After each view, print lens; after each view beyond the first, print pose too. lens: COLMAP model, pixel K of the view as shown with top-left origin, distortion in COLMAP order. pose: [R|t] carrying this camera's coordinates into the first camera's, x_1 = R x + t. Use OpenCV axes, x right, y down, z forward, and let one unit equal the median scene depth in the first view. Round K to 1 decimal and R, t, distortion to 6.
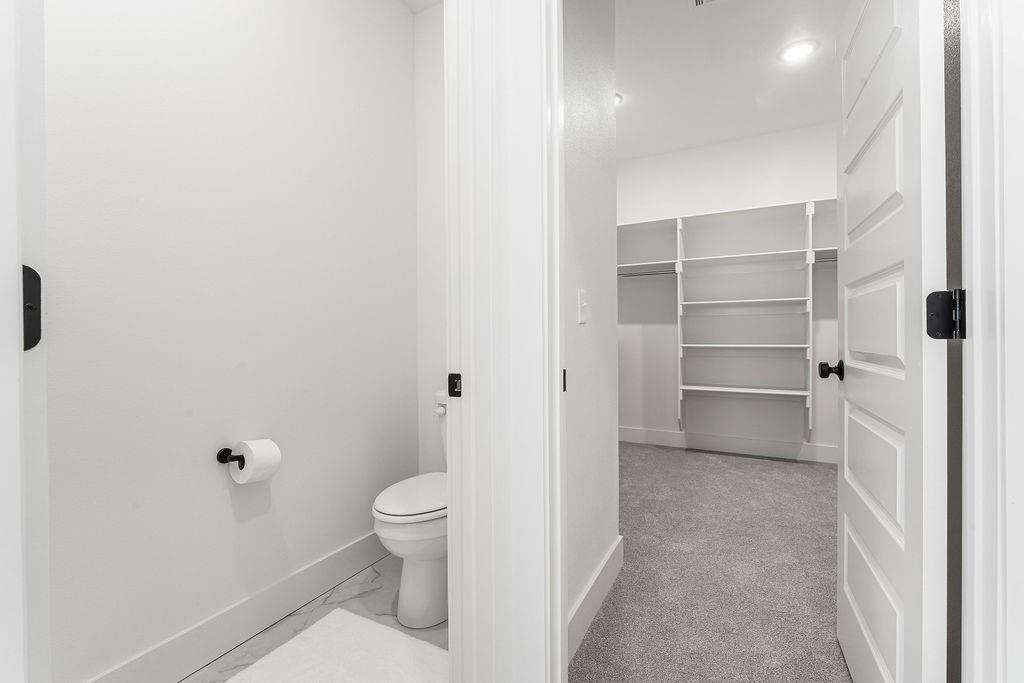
lens RADIAL K [[458.4, 0, 505.2], [0, 458.4, 338.5], [0, 0, 1]] dist [0.004758, 0.000576]
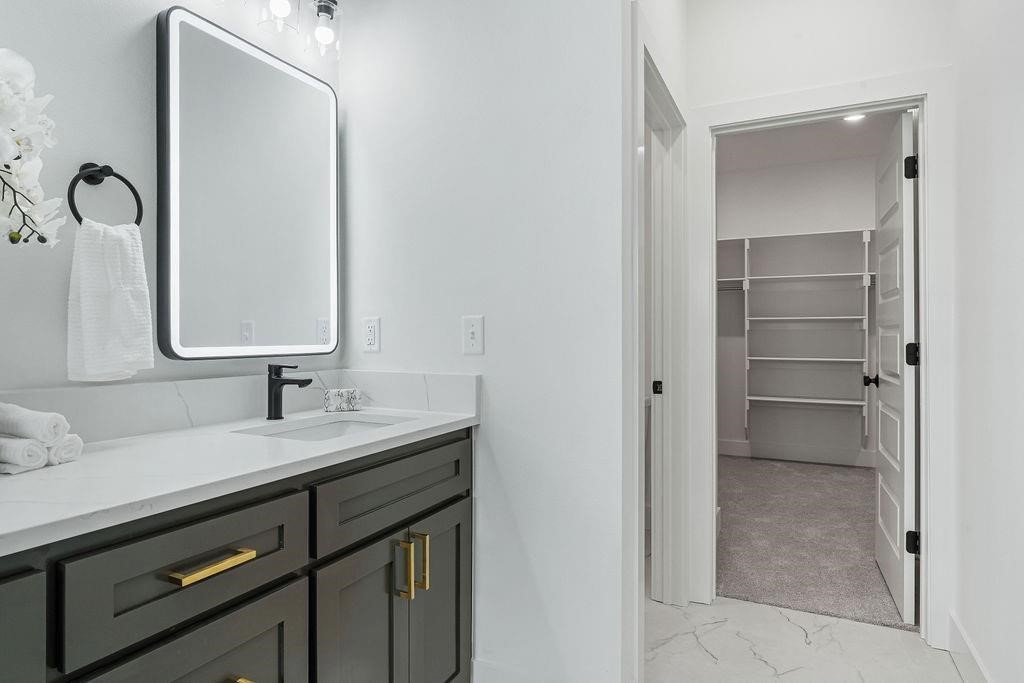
lens RADIAL K [[593.8, 0, 515.0], [0, 593.8, 335.4], [0, 0, 1]] dist [0.019156, -0.000038]
pose [[0.999208, 0.007676, 0.039049, -0.231858], [-0.007290, 0.999923, -0.010011, -0.022441], [-0.039123, 0.009719, 0.999187, -0.395216]]
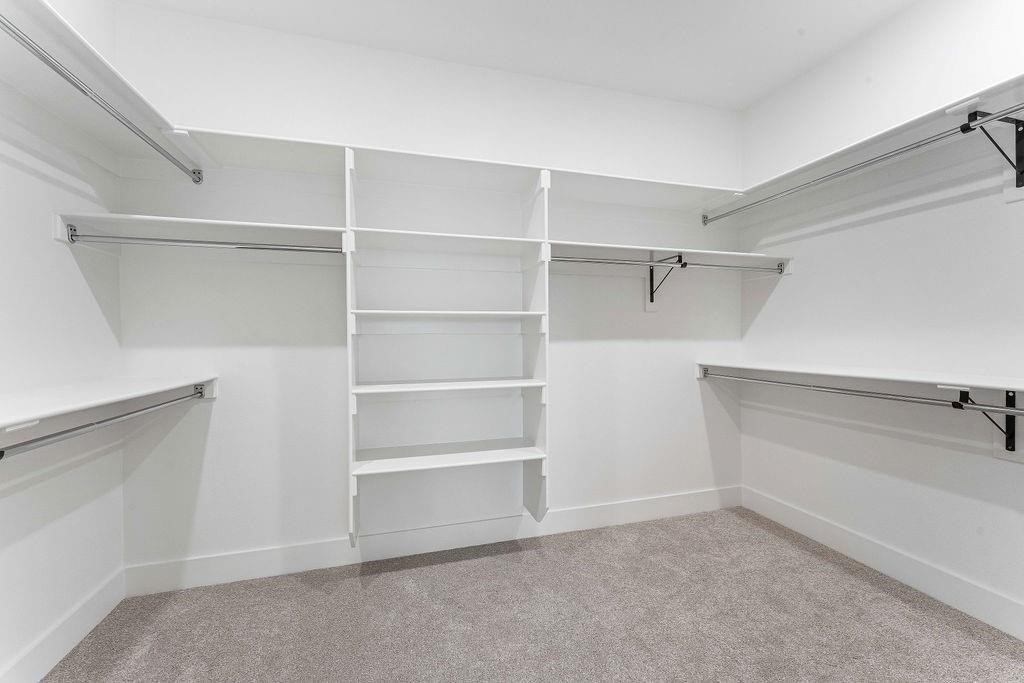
lens RADIAL K [[410.4, 0, 505.6], [0, 410.4, 339.6], [0, 0, 1]] dist [-0.002212, -0.000044]
pose [[0.717518, -0.002957, 0.696534, 0.199919], [0.005473, 0.999984, -0.001392, -0.047217], [-0.696519, 0.004811, 0.717522, 0.597634]]
